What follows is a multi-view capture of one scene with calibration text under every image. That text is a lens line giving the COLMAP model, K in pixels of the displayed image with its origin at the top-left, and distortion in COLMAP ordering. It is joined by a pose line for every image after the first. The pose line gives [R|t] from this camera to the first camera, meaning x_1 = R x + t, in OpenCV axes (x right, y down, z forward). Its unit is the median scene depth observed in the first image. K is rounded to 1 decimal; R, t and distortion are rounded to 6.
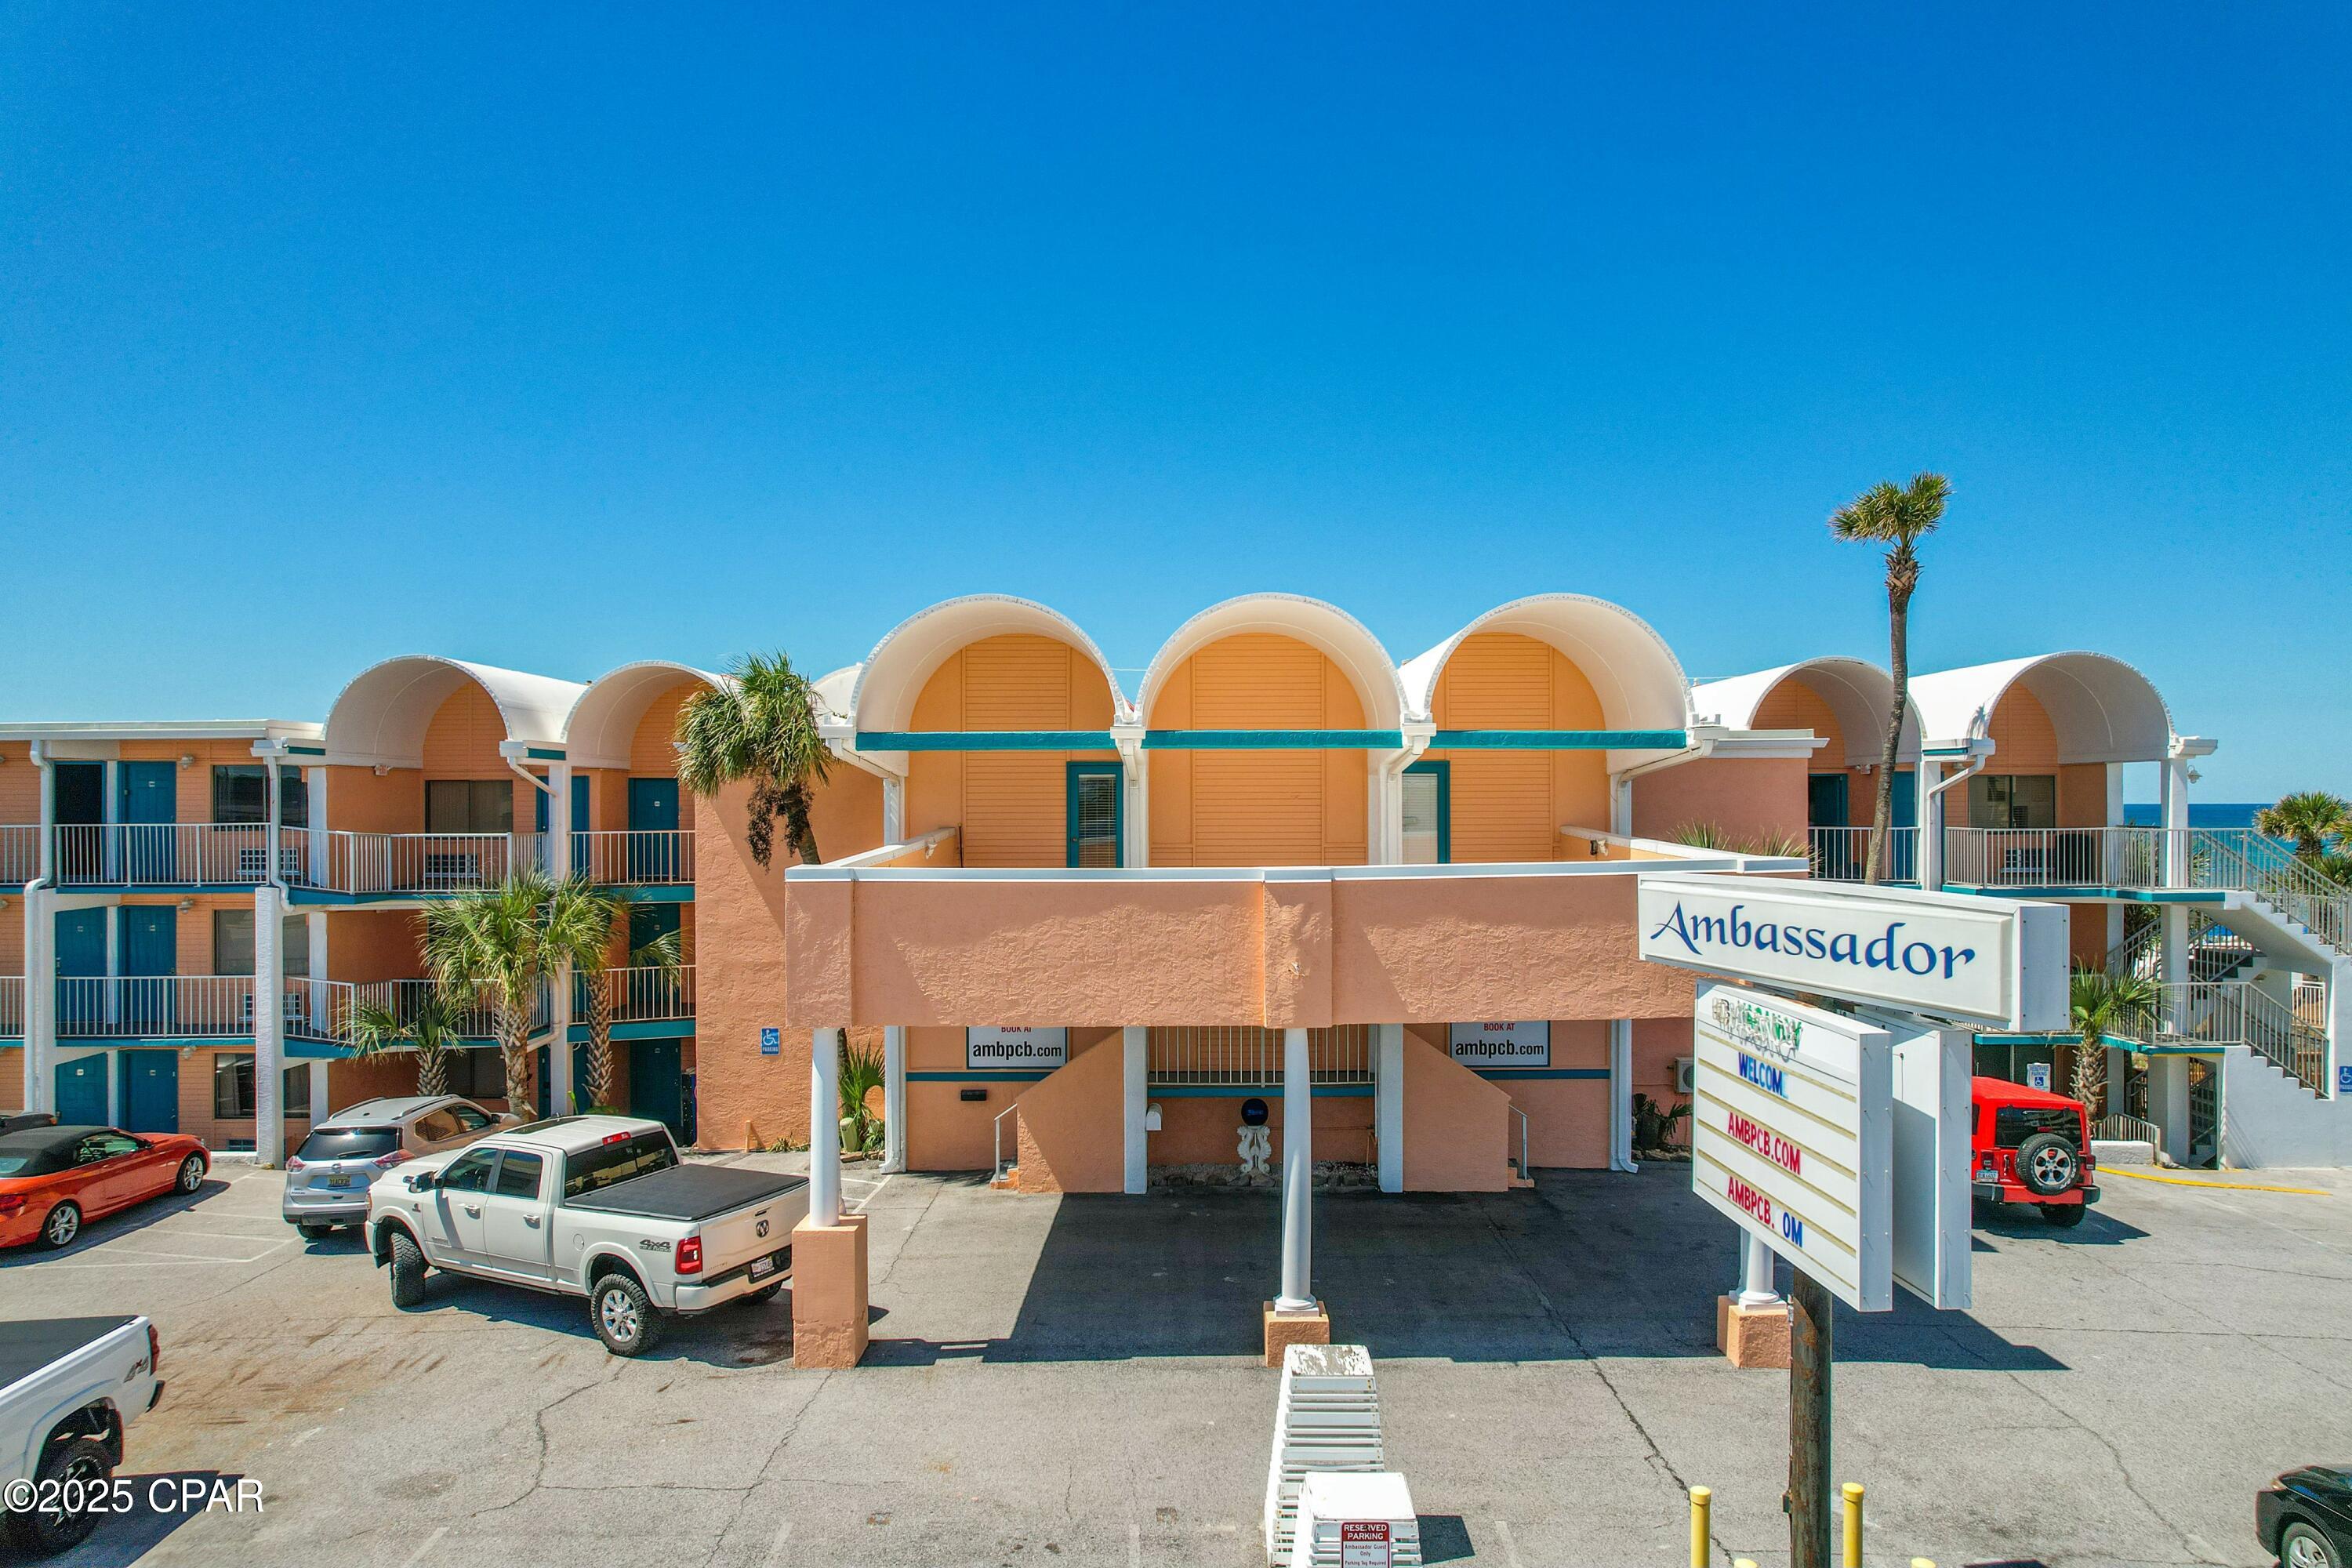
lens RADIAL K [[1526.7, 0, 1195.3], [0, 1526.7, 785.8], [0, 0, 1]] dist [-0.091457, 0.093317]
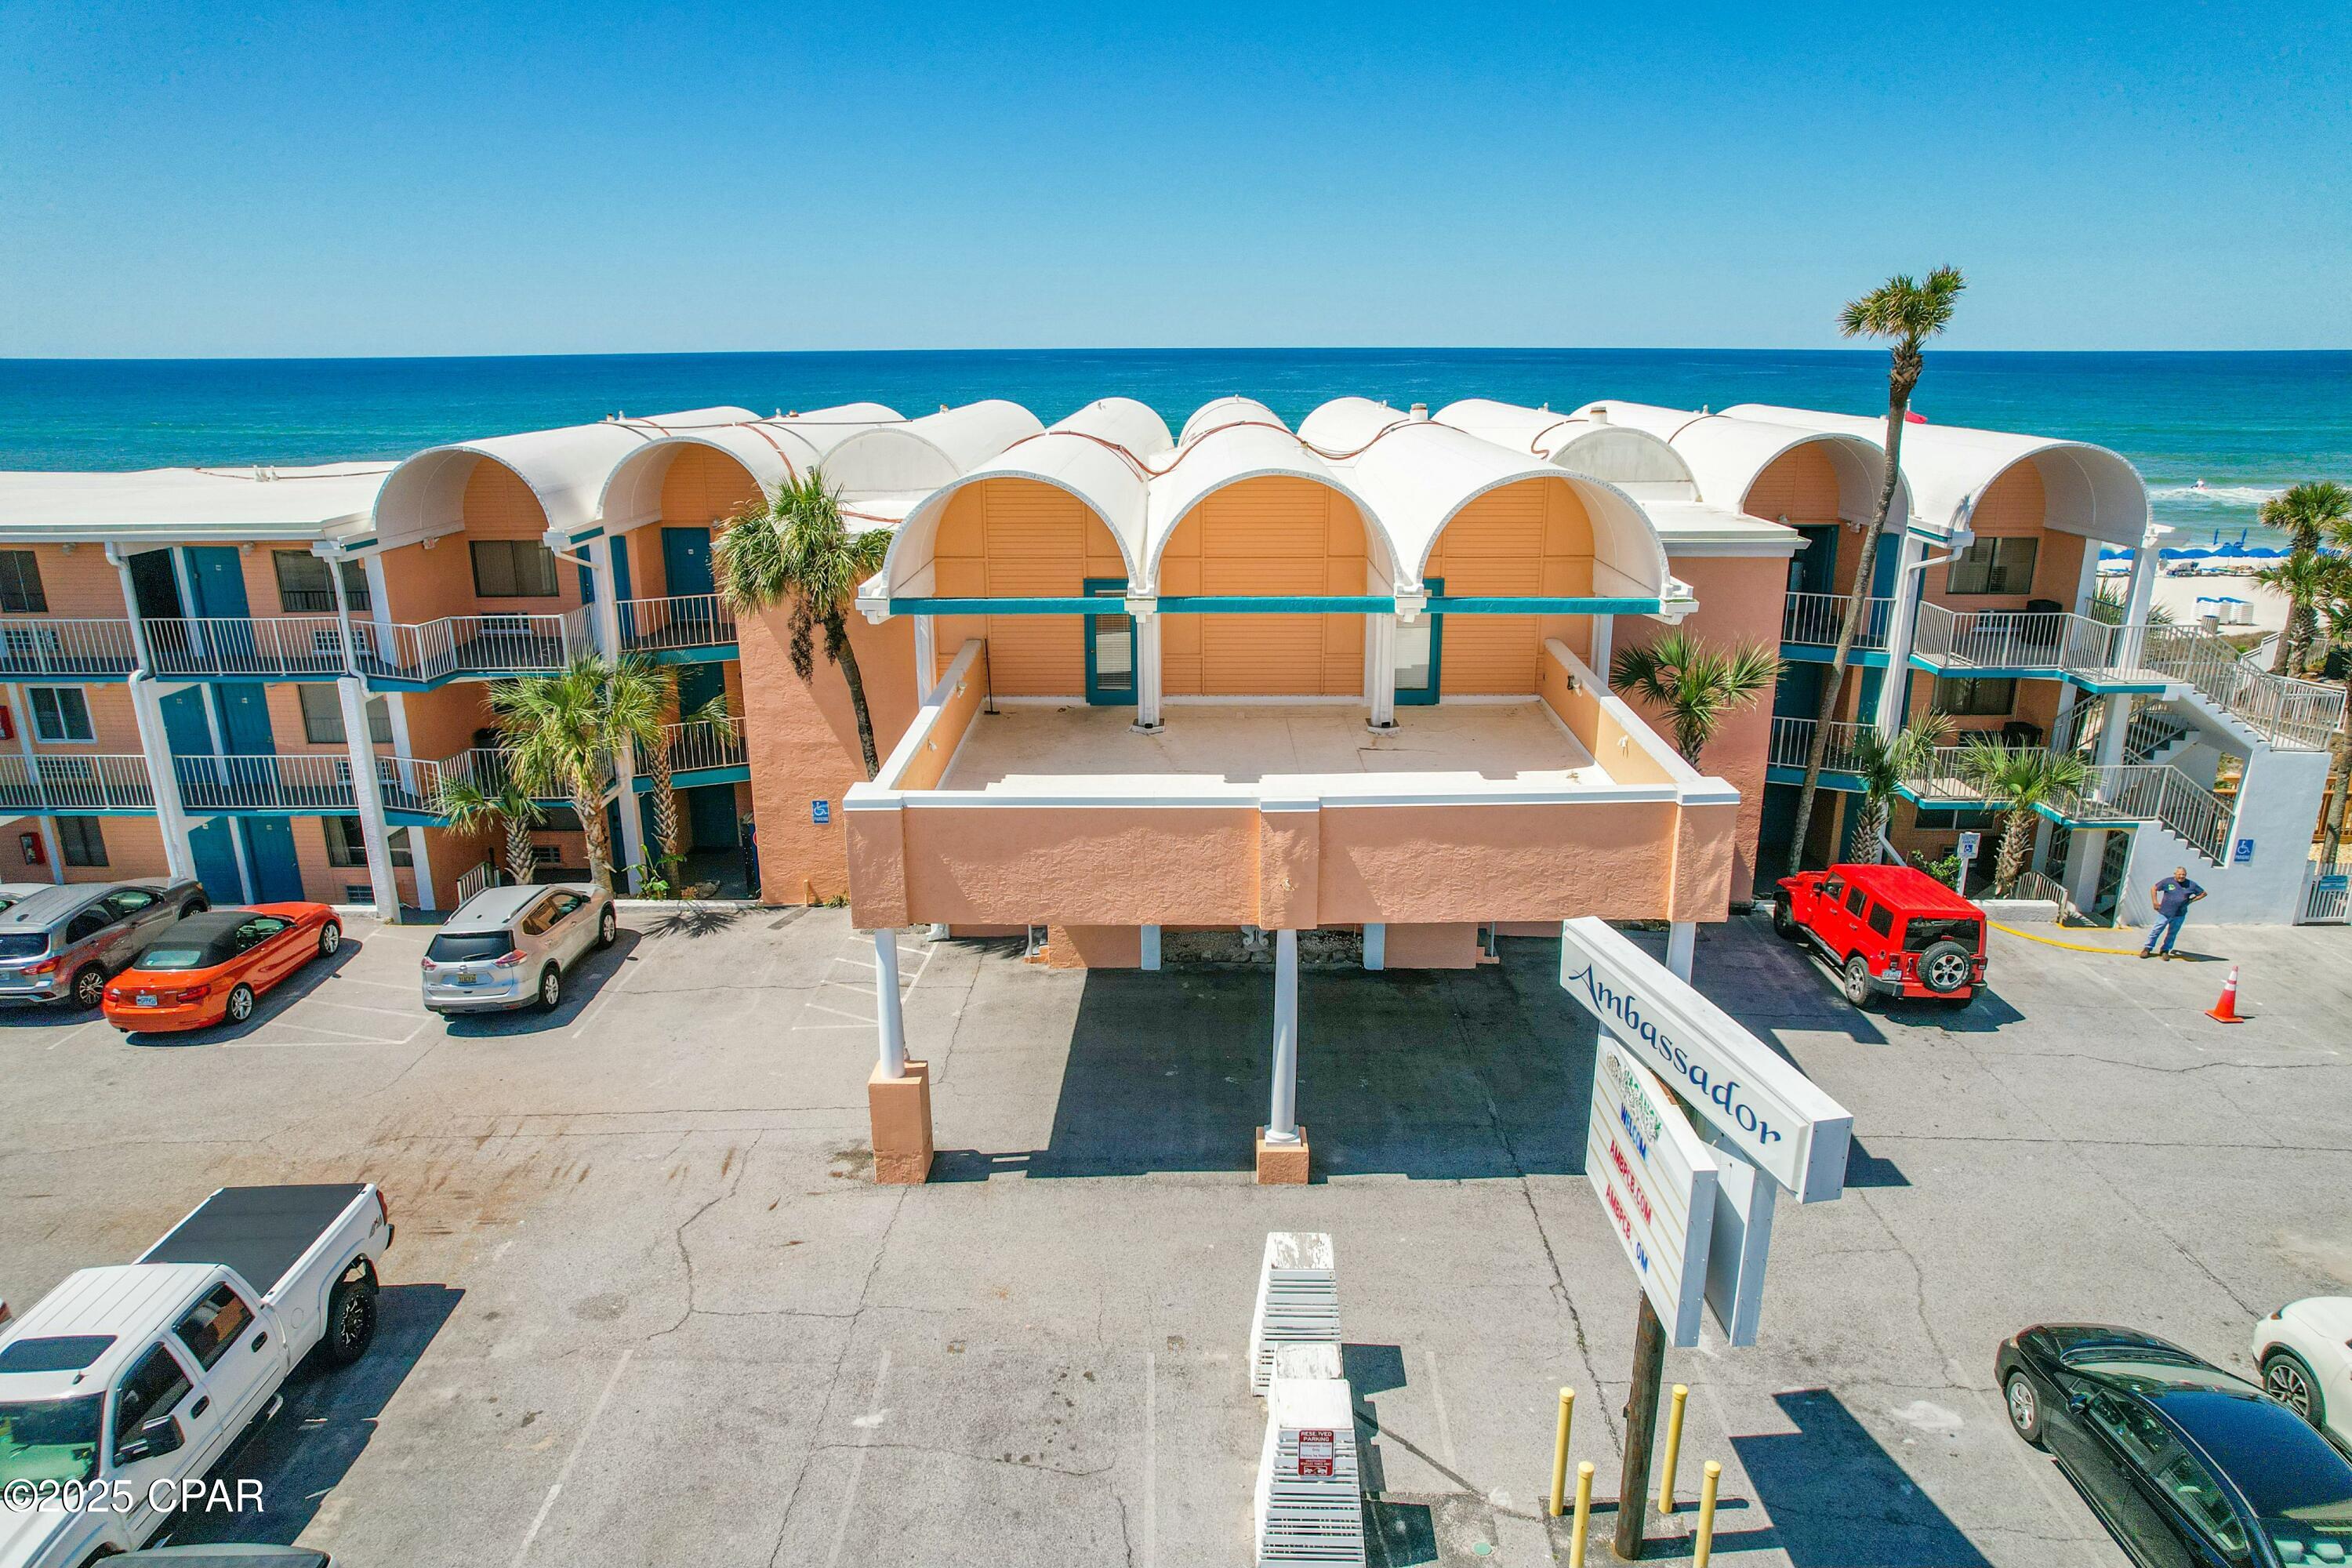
lens RADIAL K [[1517.1, 0, 1196.3], [0, 1517.1, 813.6], [0, 0, 1]] dist [-0.083797, 0.083604]
pose [[0.999948, 0.004390, -0.009235, 0.005557], [-0.001433, 0.954394, 0.298545, -0.206765], [0.010124, -0.298516, 0.954351, -0.067537]]
